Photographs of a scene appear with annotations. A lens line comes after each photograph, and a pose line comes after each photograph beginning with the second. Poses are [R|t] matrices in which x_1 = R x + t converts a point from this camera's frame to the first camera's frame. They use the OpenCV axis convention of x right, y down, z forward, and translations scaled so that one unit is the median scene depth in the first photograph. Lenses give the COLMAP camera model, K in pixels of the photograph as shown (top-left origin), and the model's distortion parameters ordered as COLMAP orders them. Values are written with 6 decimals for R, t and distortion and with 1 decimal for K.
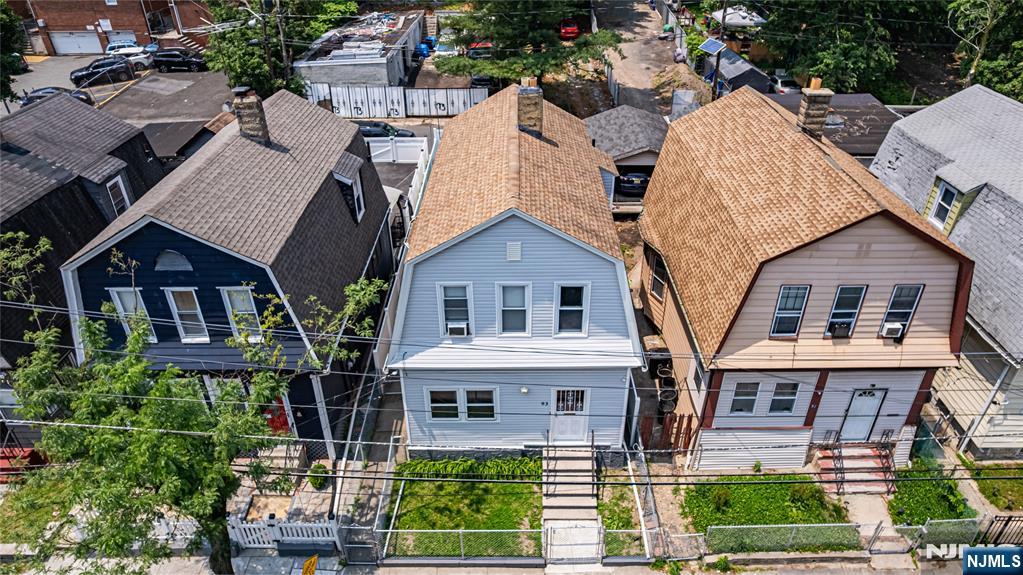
lens RADIAL K [[660.7, 0, 510.8], [0, 660.7, 290.2], [0, 0, 1]] dist [-0.067879, 0.046812]
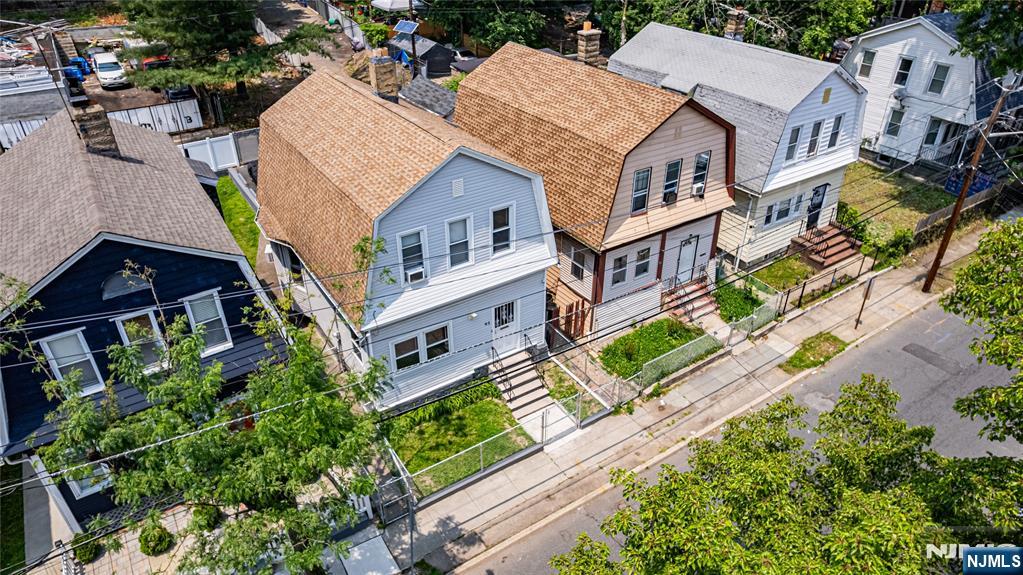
lens RADIAL K [[660.7, 0, 506.4], [0, 660.7, 290.8], [0, 0, 1]] dist [-0.067879, 0.046812]
pose [[0.832230, -0.287890, 0.473829, -0.450989], [0.290204, 0.954390, 0.070157, 0.048264], [-0.472414, 0.079121, 0.877818, -0.022406]]
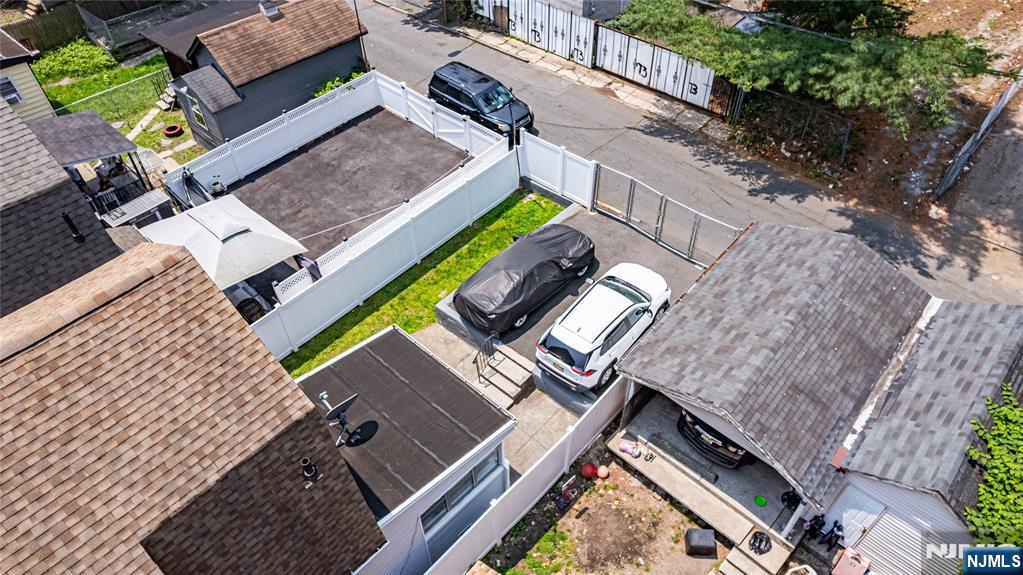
lens RADIAL K [[660.7, 0, 514.1], [0, 660.7, 289.9], [0, 0, 1]] dist [-0.067879, 0.046812]
pose [[0.749807, 0.475427, -0.460172, 0.457313], [-0.351238, 0.875404, 0.332114, -0.640407], [0.560732, -0.087392, 0.823372, 1.001250]]
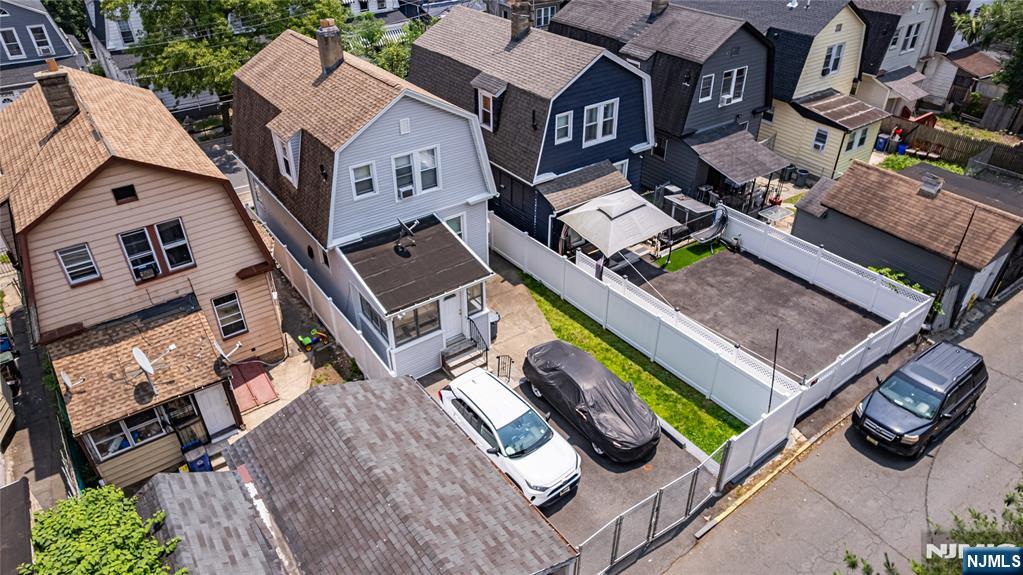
lens RADIAL K [[660.7, 0, 510.7], [0, 660.7, 293.4], [0, 0, 1]] dist [-0.067879, 0.046812]
pose [[-0.802517, 0.352777, -0.481160, 0.528312], [-0.302654, 0.454289, 0.837867, -1.243153], [0.514166, 0.818028, -0.257805, 1.953577]]
